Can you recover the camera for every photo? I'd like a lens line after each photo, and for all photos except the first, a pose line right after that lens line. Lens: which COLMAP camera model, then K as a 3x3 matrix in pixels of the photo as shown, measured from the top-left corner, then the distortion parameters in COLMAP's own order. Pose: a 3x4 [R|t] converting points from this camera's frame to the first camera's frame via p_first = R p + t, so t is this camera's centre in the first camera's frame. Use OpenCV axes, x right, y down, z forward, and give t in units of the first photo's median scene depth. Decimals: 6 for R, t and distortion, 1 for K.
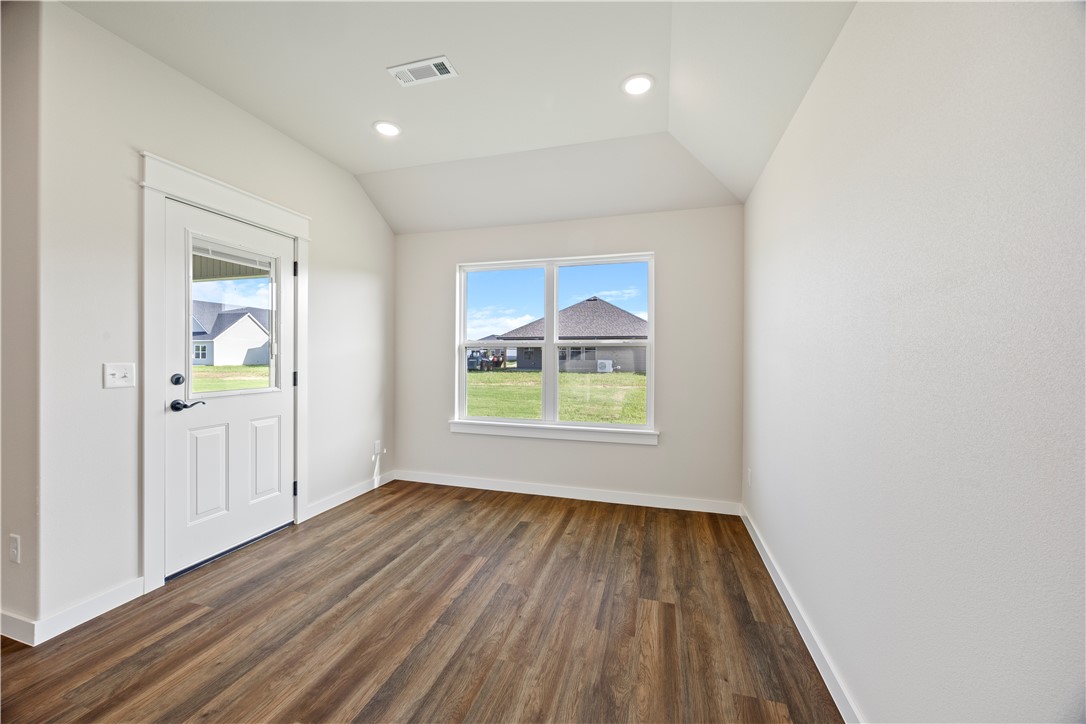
lens RADIAL K [[410.0, 0, 558.6], [0, 410.0, 362.3], [0, 0, 1]] dist [-0.003099, 0.000055]
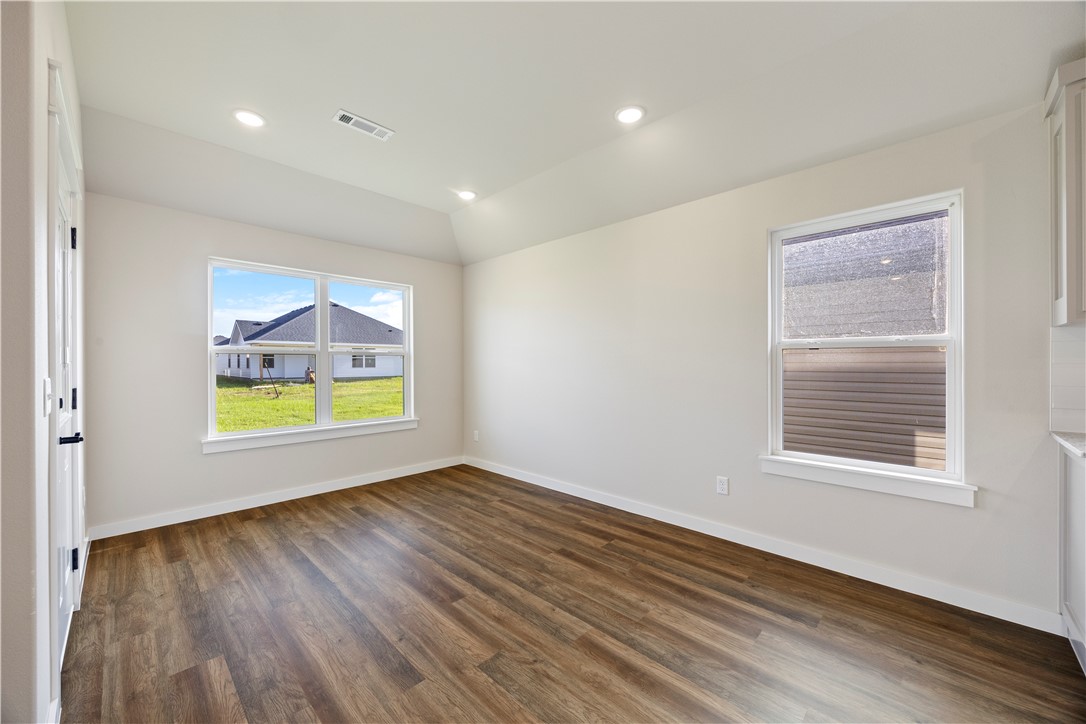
lens RADIAL K [[410.0, 0, 547.3], [0, 410.0, 365.4], [0, 0, 1]] dist [-0.003099, 0.000055]
pose [[0.459582, -0.011603, 0.888059, -0.930318], [0.012444, 0.999901, 0.006625, -0.011394], [-0.888048, 0.008006, 0.459681, -0.018661]]
